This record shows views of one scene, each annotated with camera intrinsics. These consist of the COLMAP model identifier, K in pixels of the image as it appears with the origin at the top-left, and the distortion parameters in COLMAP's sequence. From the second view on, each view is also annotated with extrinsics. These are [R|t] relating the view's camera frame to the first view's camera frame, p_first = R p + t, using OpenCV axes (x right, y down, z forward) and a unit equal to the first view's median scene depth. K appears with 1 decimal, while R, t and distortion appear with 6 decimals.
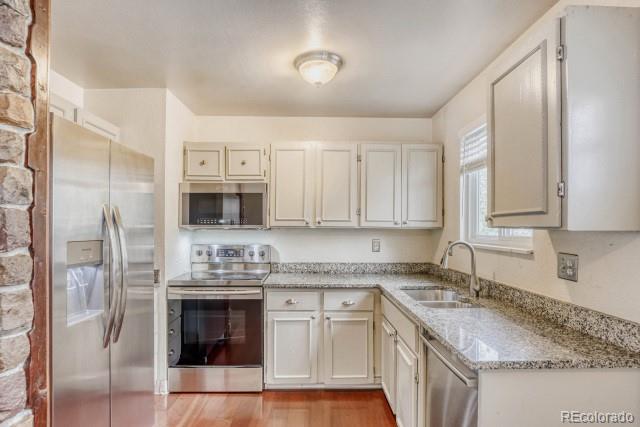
lens RADIAL K [[345.5, 0, 317.8], [0, 345.5, 225.8], [0, 0, 1]] dist [-0.016254, 0.001288]
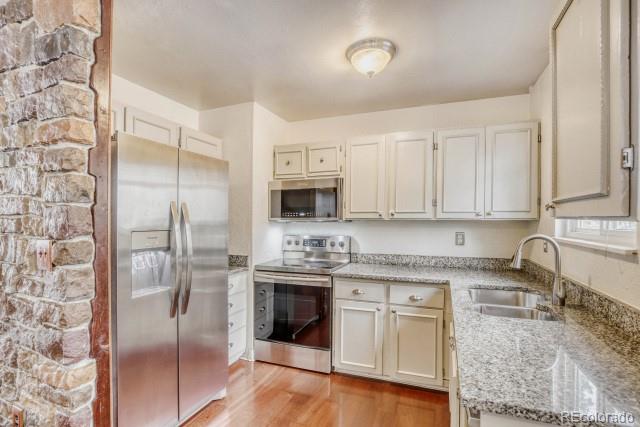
lens RADIAL K [[308.0, 0, 323.5], [0, 308.0, 221.5], [0, 0, 1]] dist [-0.029728, 0.000244]
pose [[0.923400, -0.001835, -0.383834, 0.182642], [0.005633, 0.999946, 0.008771, 0.002061], [0.383797, -0.010261, 0.923360, 0.119721]]
